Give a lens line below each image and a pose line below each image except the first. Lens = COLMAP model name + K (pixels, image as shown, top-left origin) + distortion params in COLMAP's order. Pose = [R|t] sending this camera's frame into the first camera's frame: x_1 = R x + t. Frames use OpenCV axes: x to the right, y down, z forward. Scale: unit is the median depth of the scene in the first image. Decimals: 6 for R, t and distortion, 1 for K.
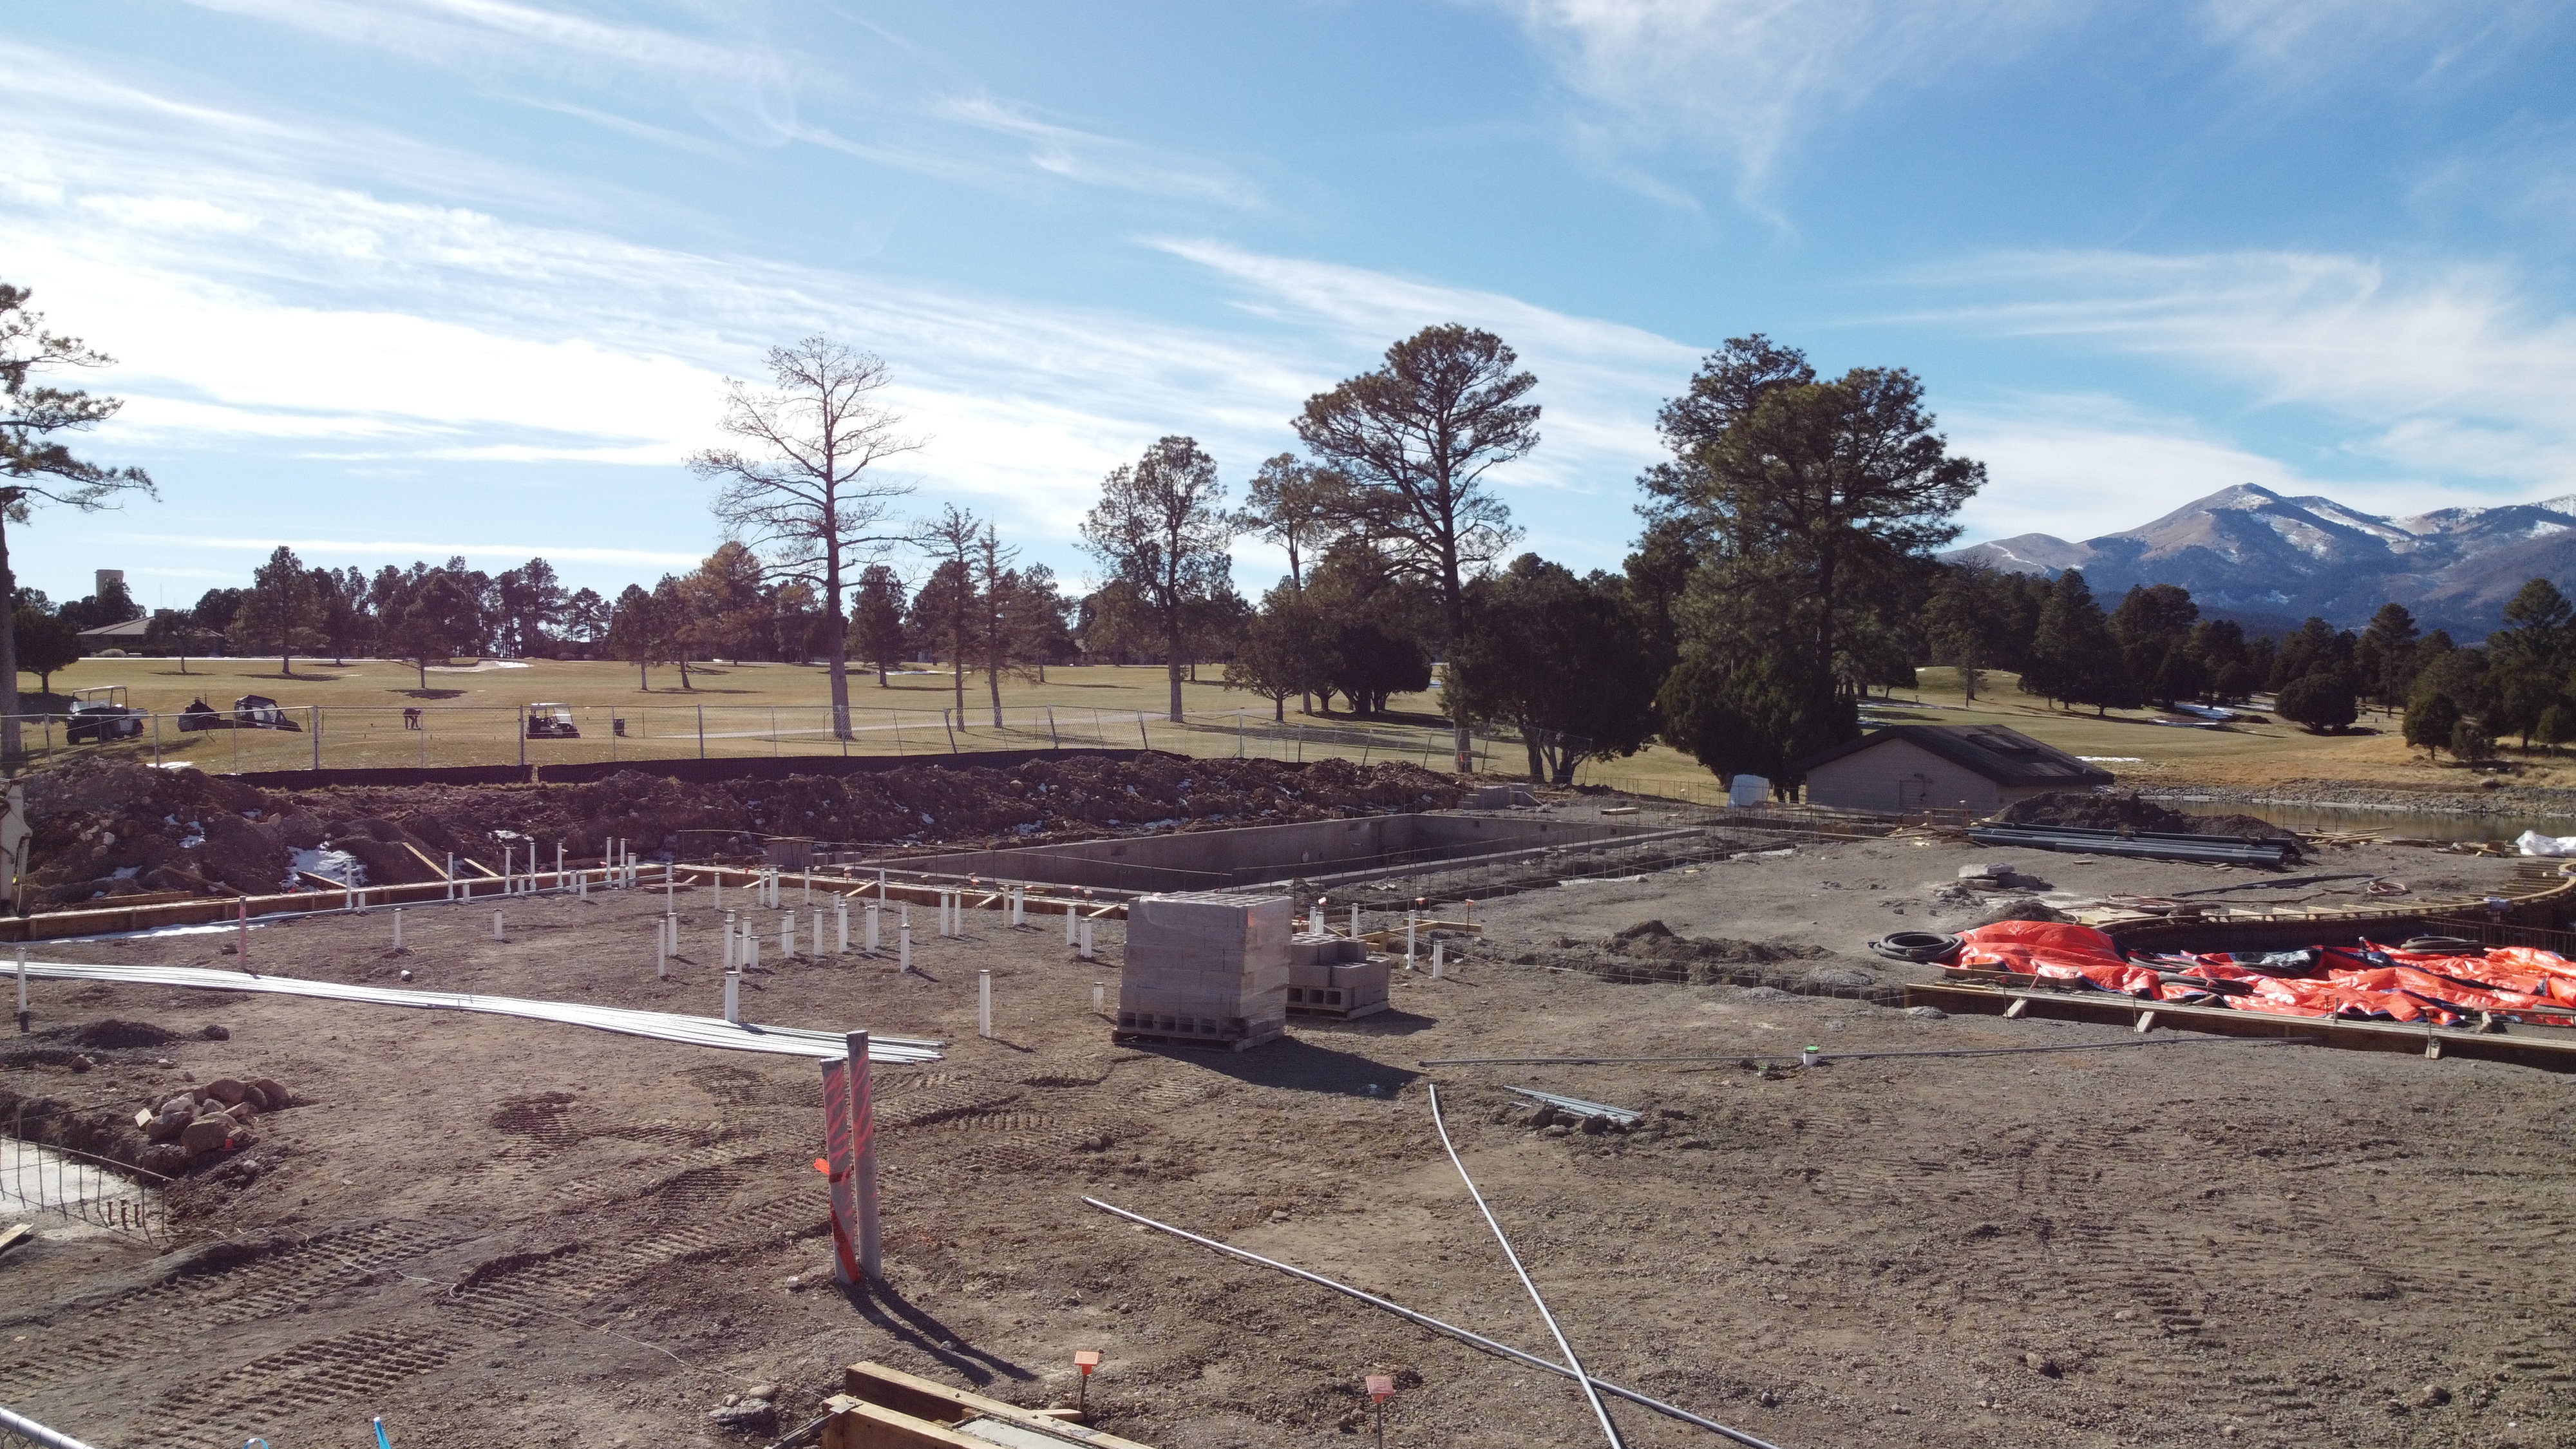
lens RADIAL K [[1945.9, 0, 1284.4], [0, 1945.9, 718.2], [0, 0, 1]] dist [0.001088, -0.004341]
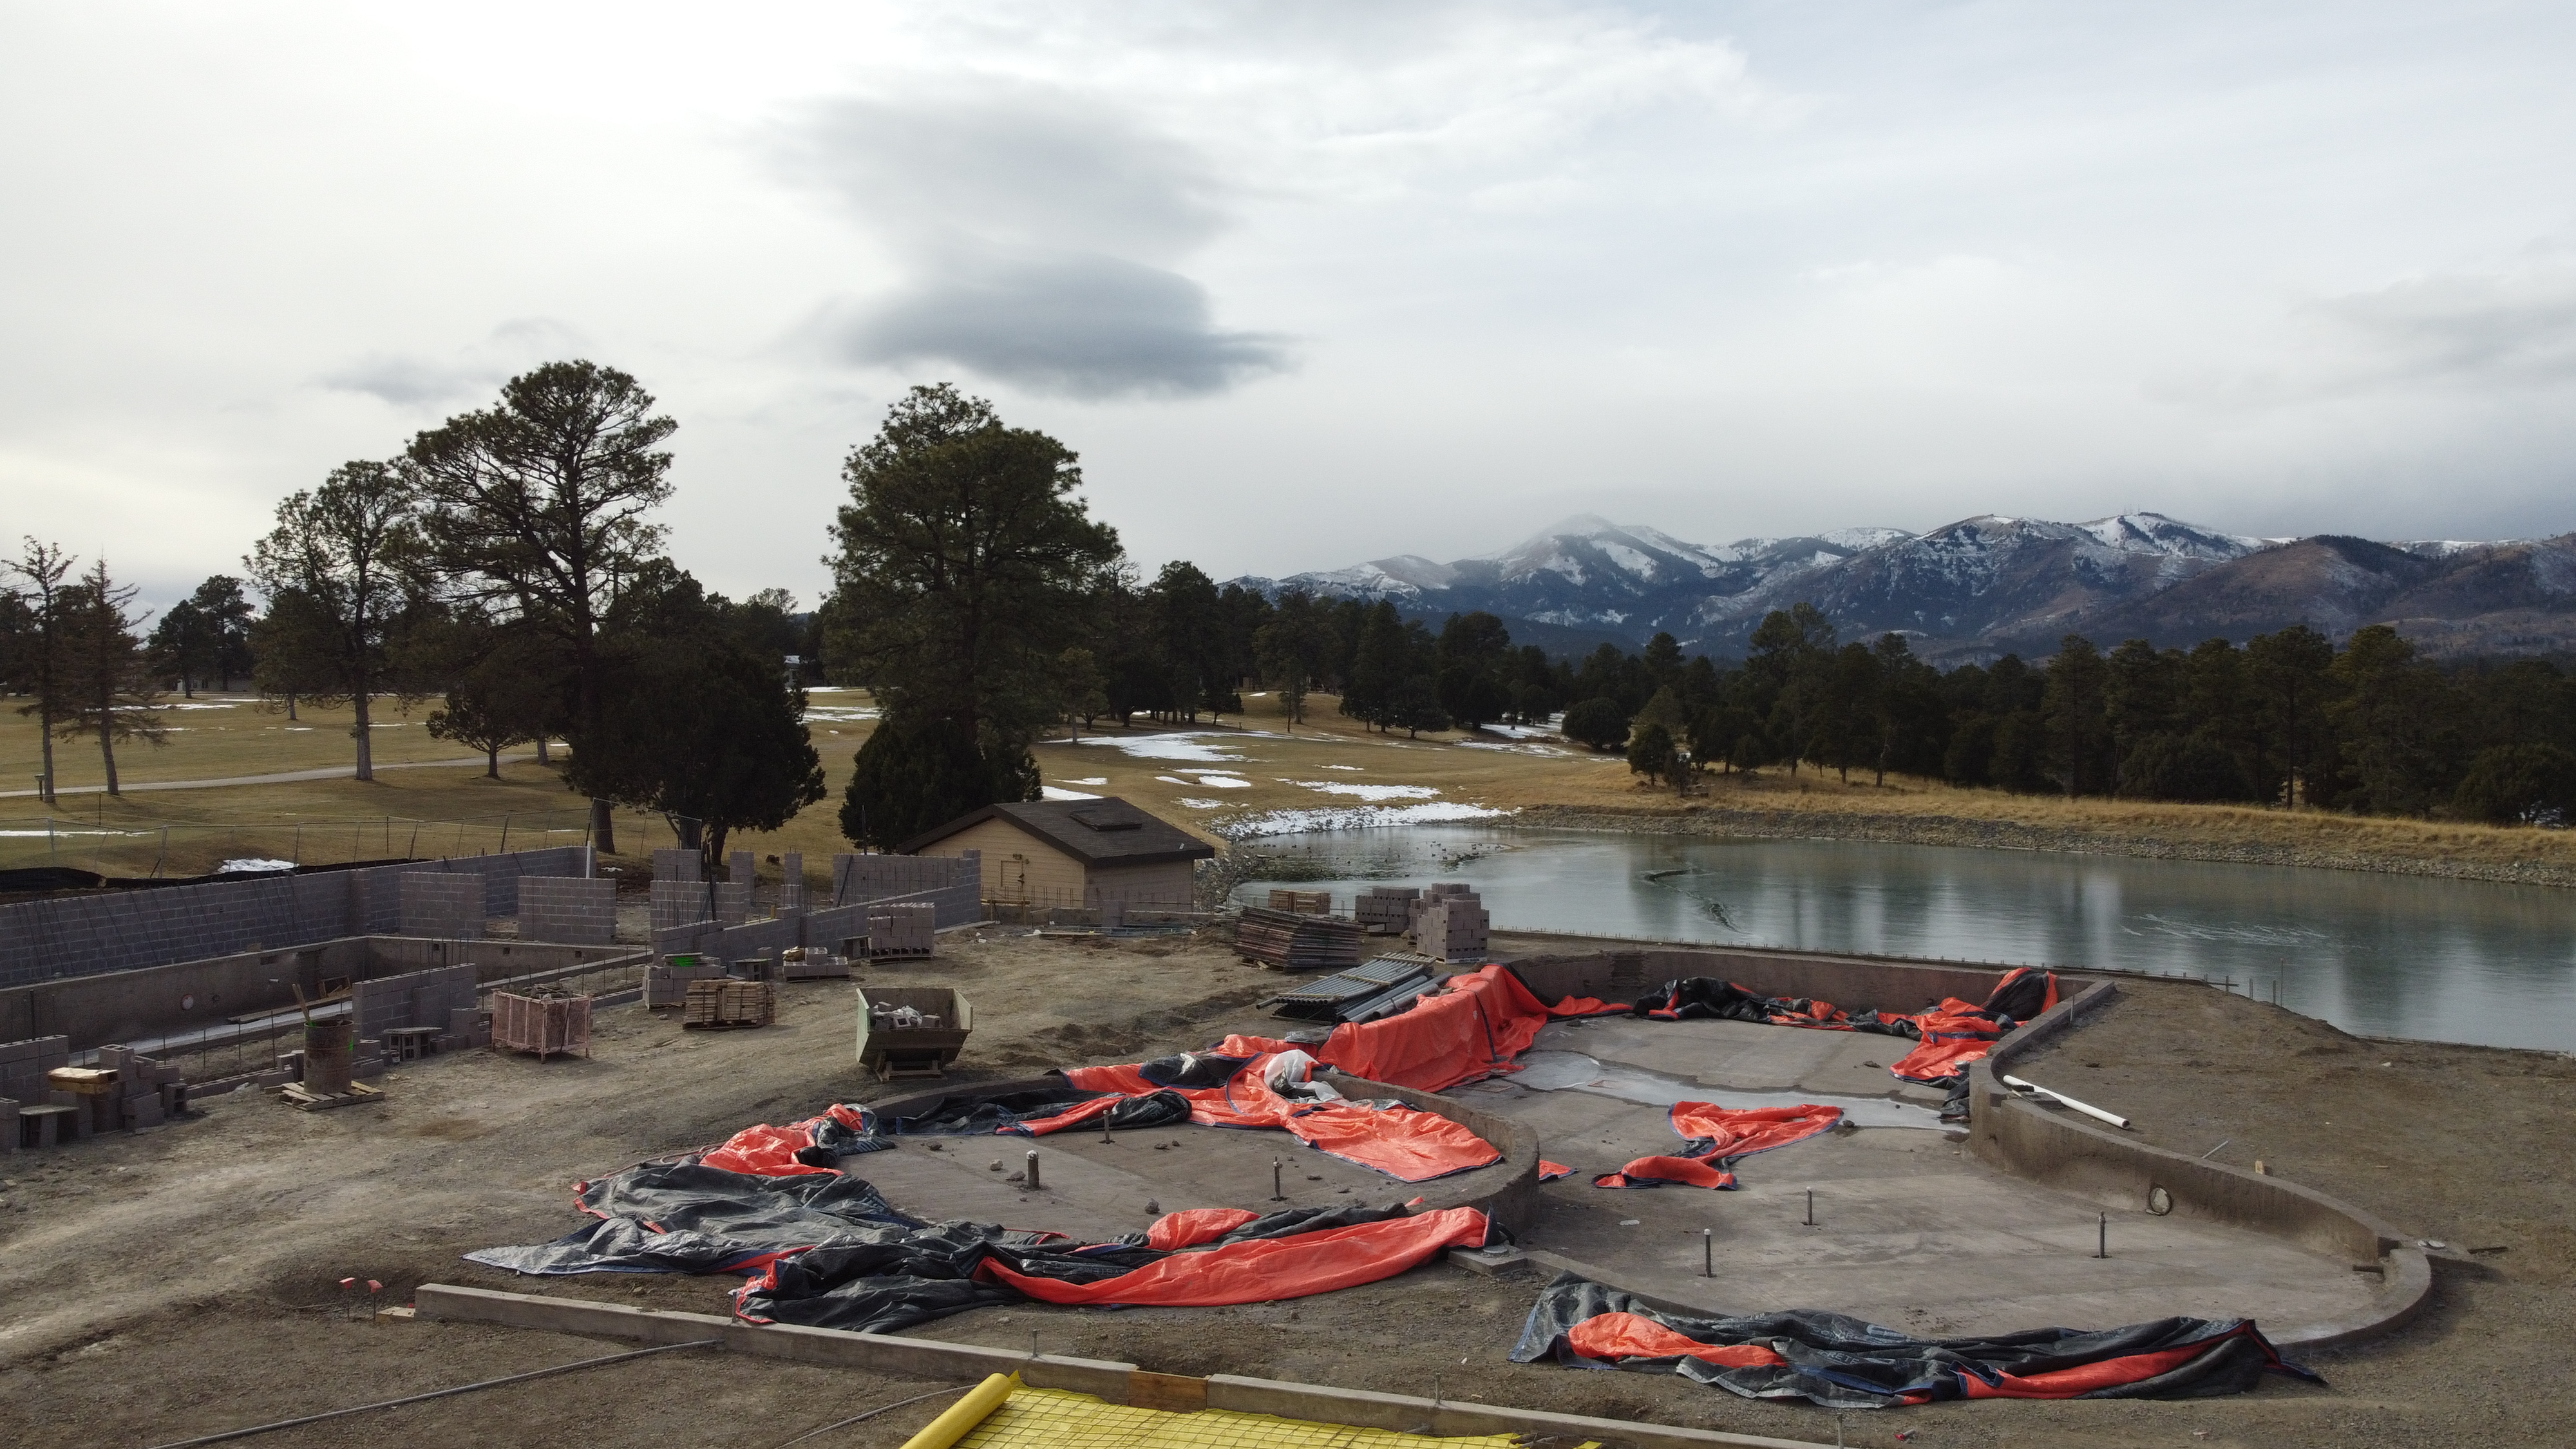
lens RADIAL K [[1945.9, 0, 1285.8], [0, 1945.9, 717.8], [0, 0, 1]] dist [0.001088, -0.004341]
pose [[0.954147, -0.009657, 0.299184, 0.110371], [0.011954, 0.999911, -0.005848, -0.021712], [-0.299101, 0.009157, 0.954178, 0.021666]]
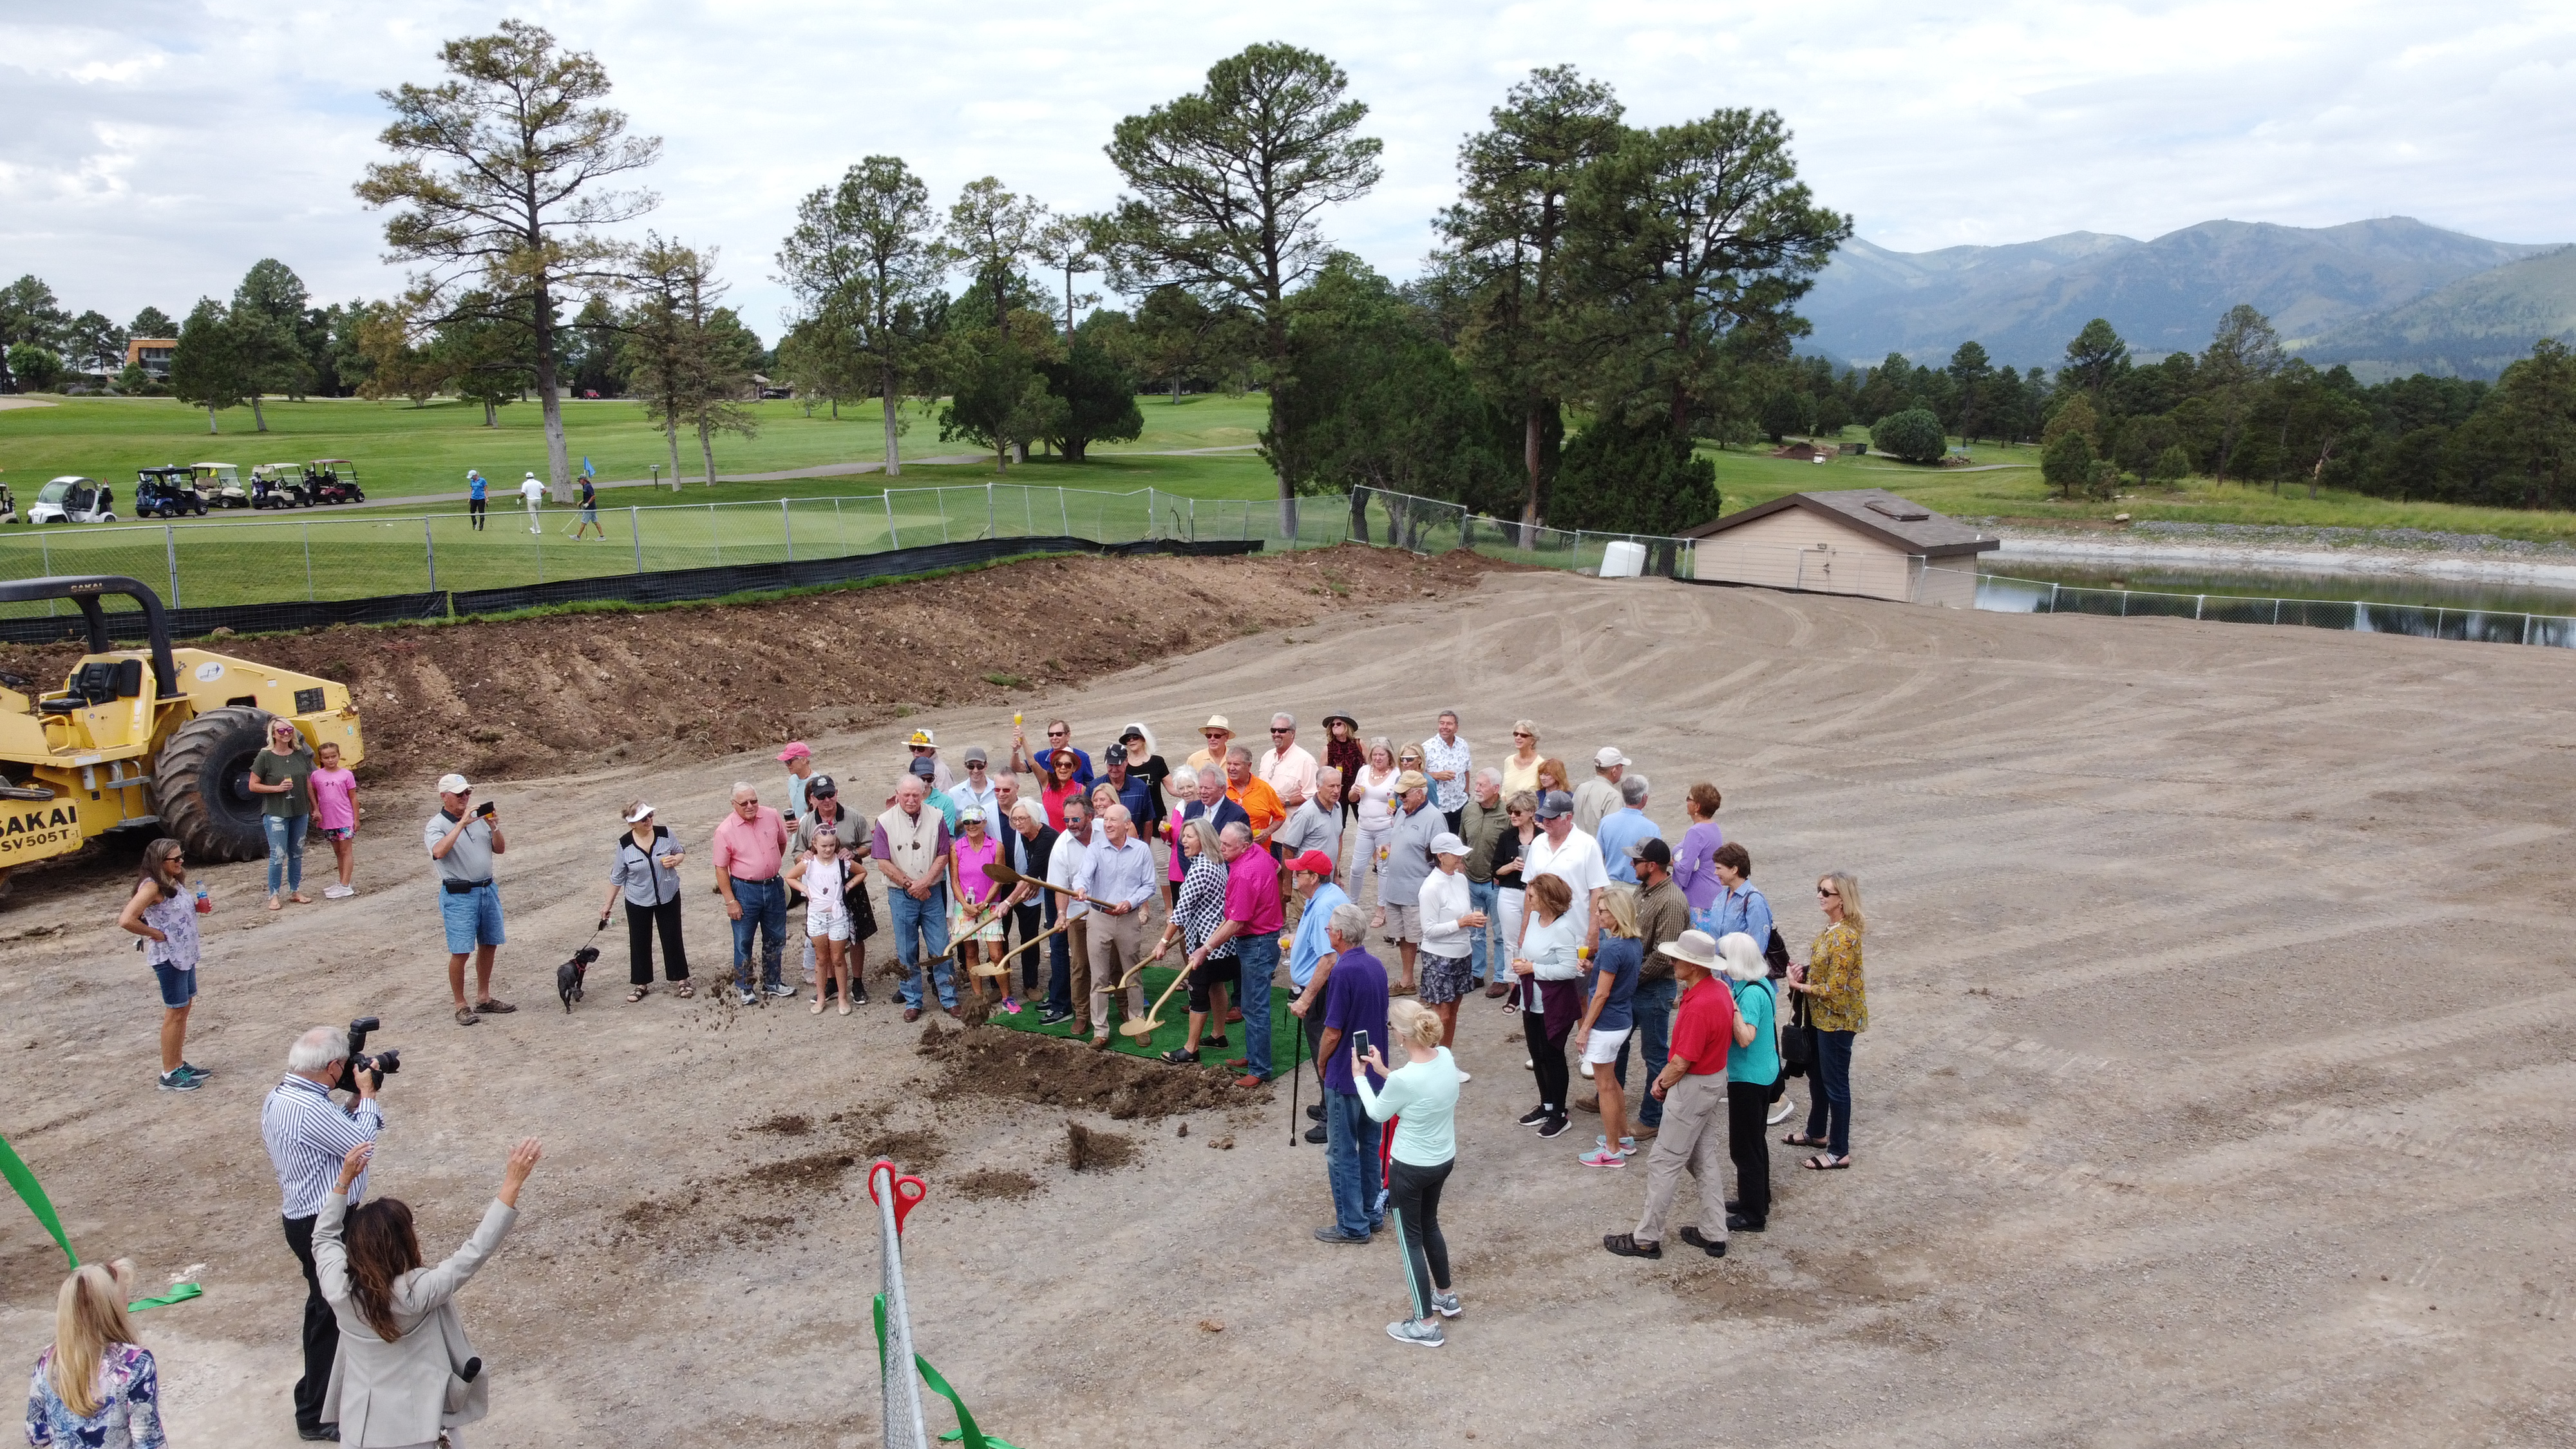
lens RADIAL K [[1945.9, 0, 1284.1], [0, 1945.9, 715.3], [0, 0, 1]] dist [0.001088, -0.004341]
pose [[0.977253, -0.034956, 0.209176, -0.096347], [0.006067, 0.990527, 0.137186, -0.014633], [-0.211990, -0.132797, 0.968207, 0.070124]]
